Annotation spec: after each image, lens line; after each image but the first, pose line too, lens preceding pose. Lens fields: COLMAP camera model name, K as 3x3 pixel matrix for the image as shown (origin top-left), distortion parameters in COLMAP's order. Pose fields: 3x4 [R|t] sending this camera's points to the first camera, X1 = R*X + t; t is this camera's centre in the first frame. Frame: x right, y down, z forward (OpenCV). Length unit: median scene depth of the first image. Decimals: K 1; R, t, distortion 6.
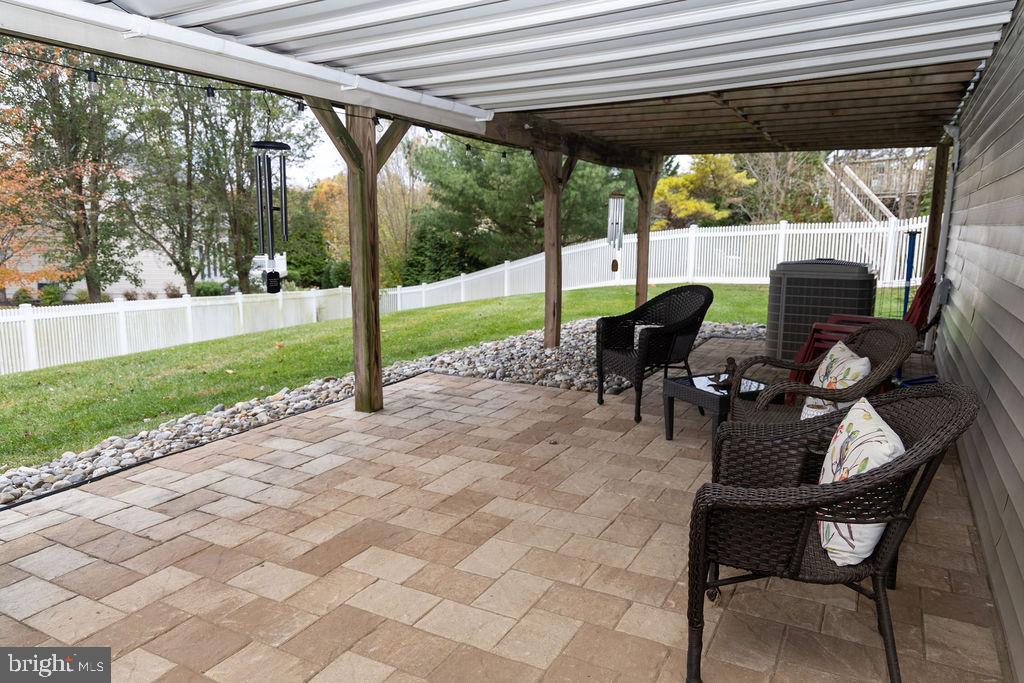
lens RADIAL K [[685.2, 0, 508.8], [0, 685.2, 338.0], [0, 0, 1]] dist [-0.011284, 0.001642]
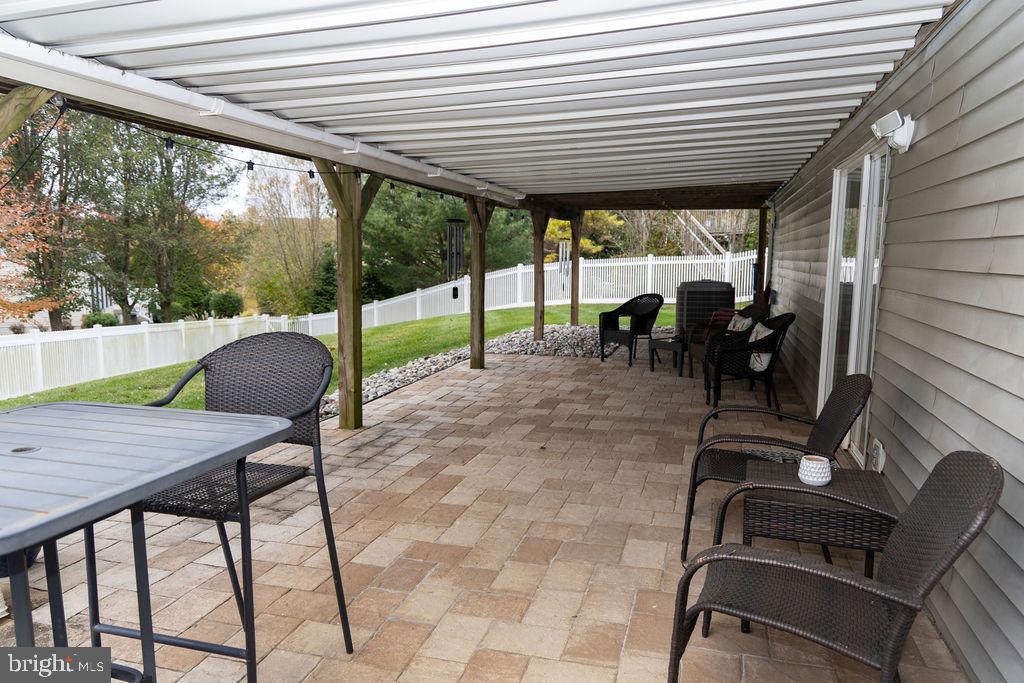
lens RADIAL K [[685.2, 0, 512.3], [0, 685.2, 344.8], [0, 0, 1]] dist [-0.011284, 0.001642]
pose [[0.974644, -0.029074, 0.221866, -0.154794], [0.036713, 0.998864, -0.030385, 0.031690], [-0.220731, 0.037760, 0.974604, -0.214964]]
